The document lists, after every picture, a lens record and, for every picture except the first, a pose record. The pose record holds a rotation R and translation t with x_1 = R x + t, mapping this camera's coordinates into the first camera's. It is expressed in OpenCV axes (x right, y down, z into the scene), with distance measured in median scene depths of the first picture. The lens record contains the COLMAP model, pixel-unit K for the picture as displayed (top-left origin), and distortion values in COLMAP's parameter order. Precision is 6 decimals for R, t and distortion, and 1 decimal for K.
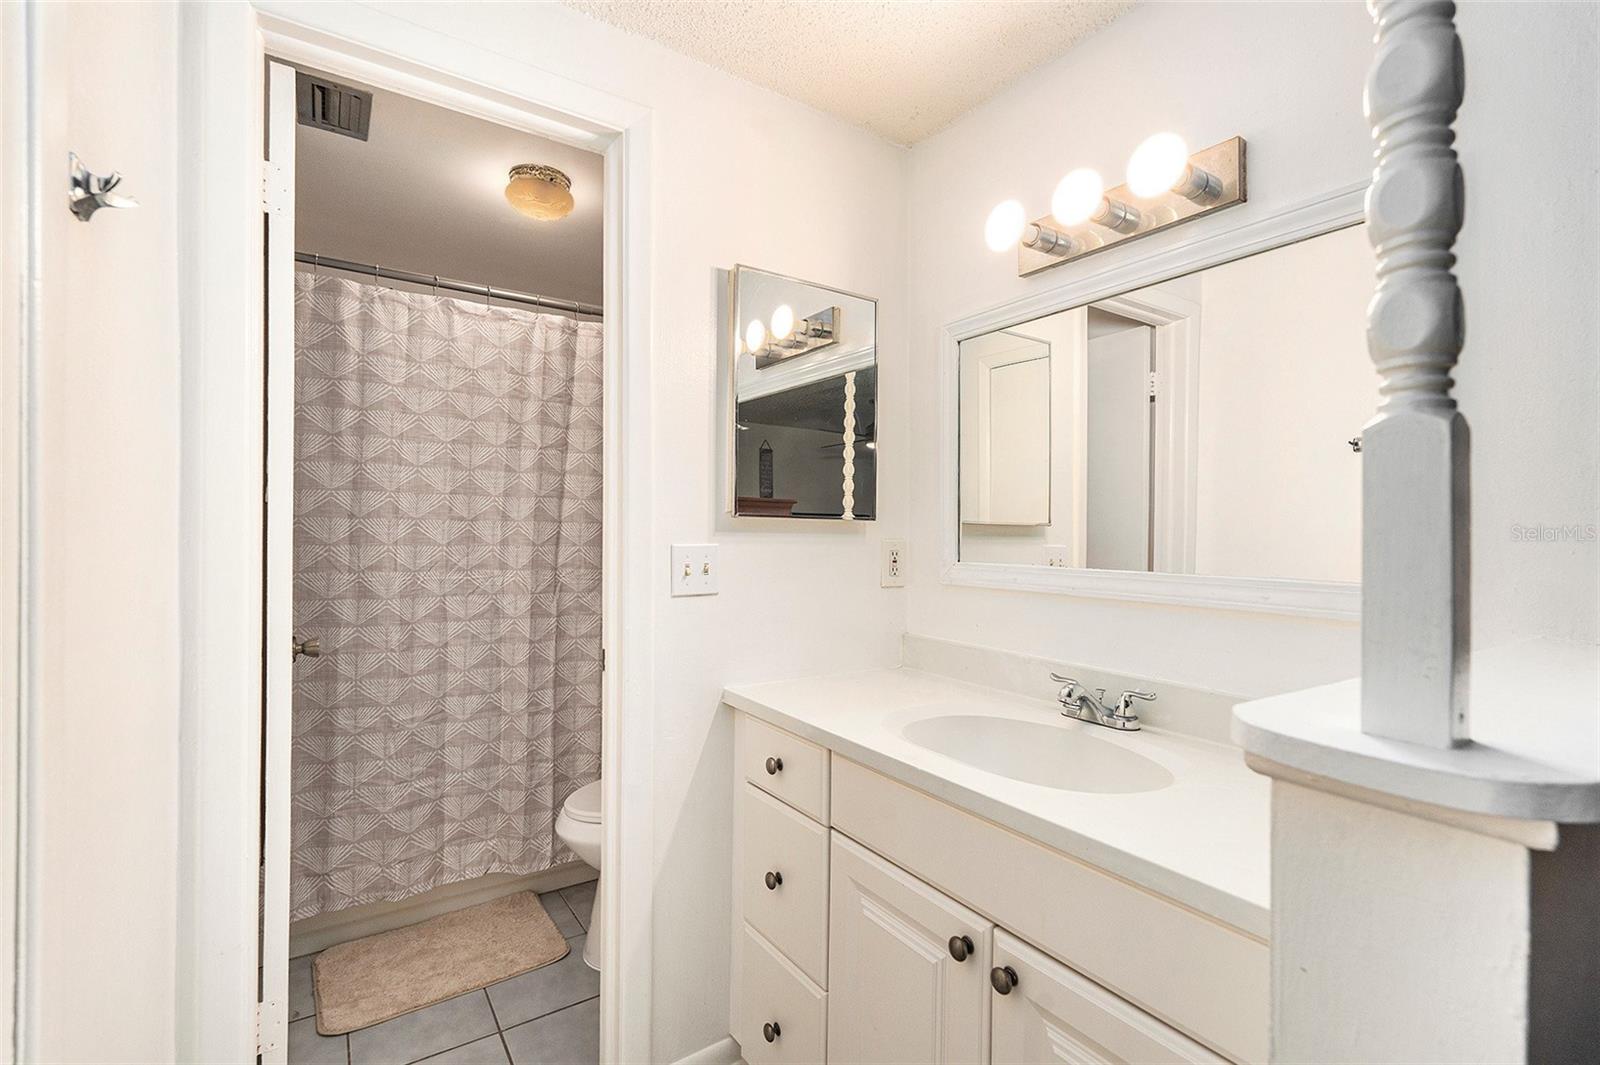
lens RADIAL K [[711.4, 0, 795.4], [0, 711.4, 530.1], [0, 0, 1]] dist [0.001633, 0.000310]
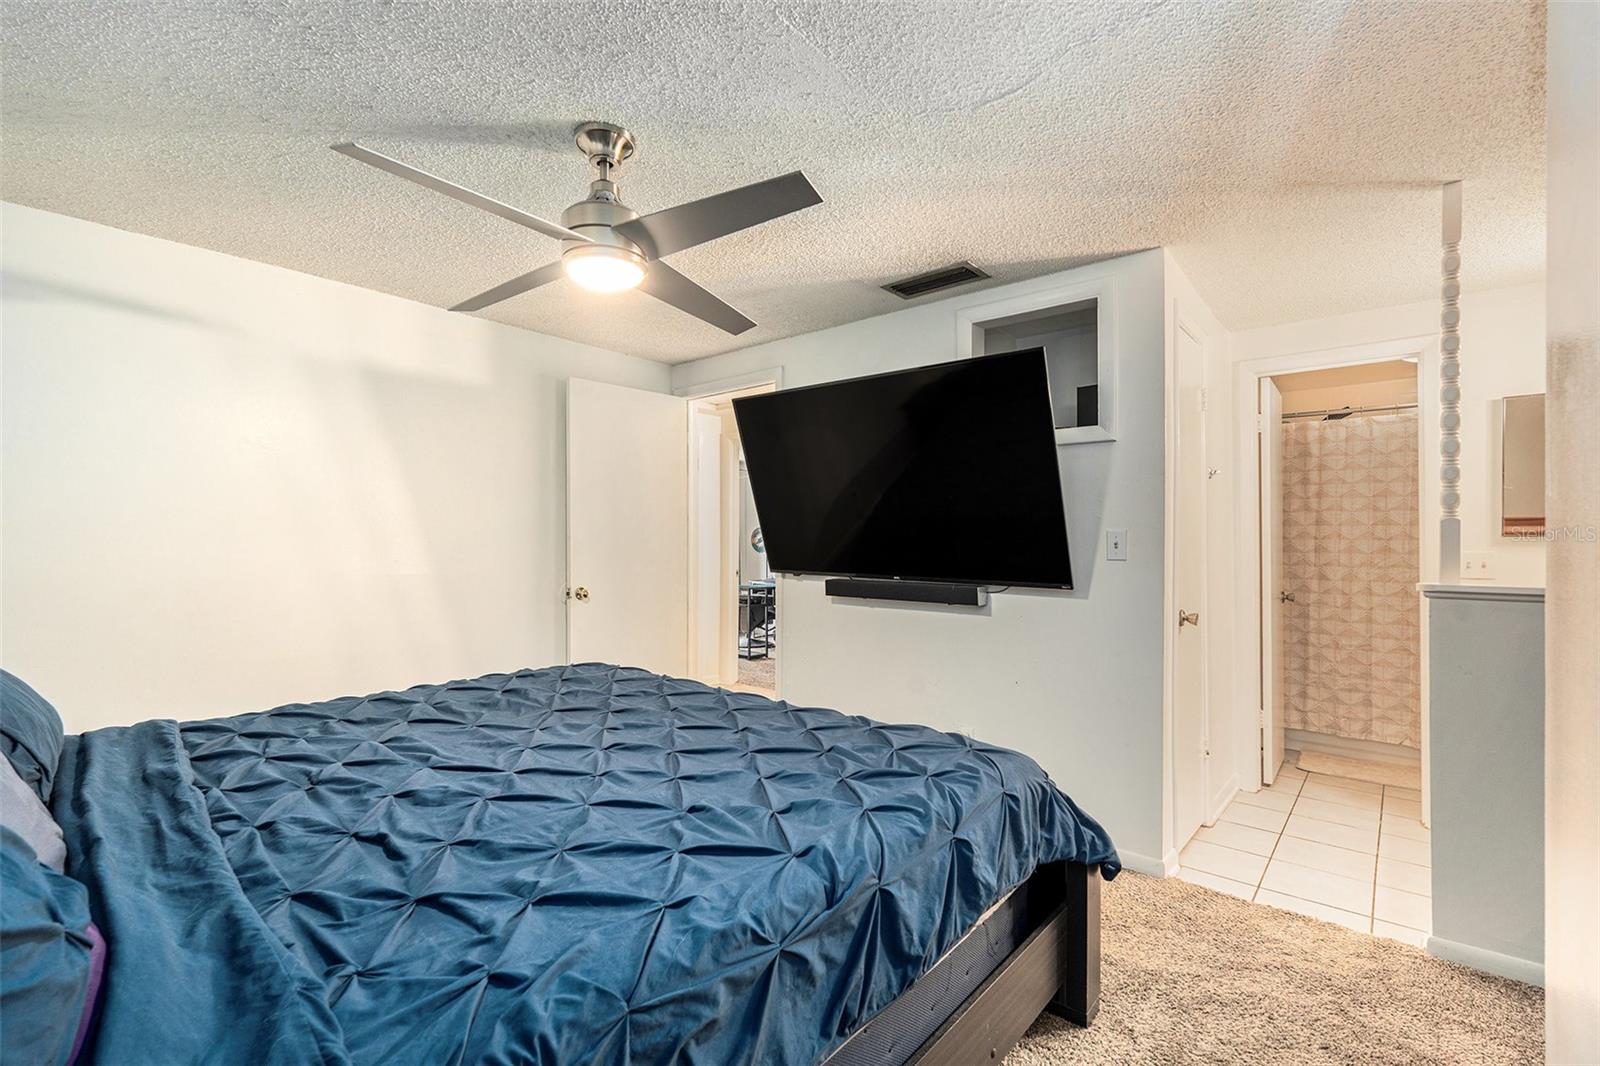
lens RADIAL K [[711.4, 0, 795.4], [0, 711.4, 530.6], [0, 0, 1]] dist [0.001633, 0.000310]
pose [[0.277219, -0.023391, -0.960522, 0.882763], [0.003217, 0.999721, -0.023418, 0.000678], [0.960801, 0.003402, 0.277217, -0.948246]]
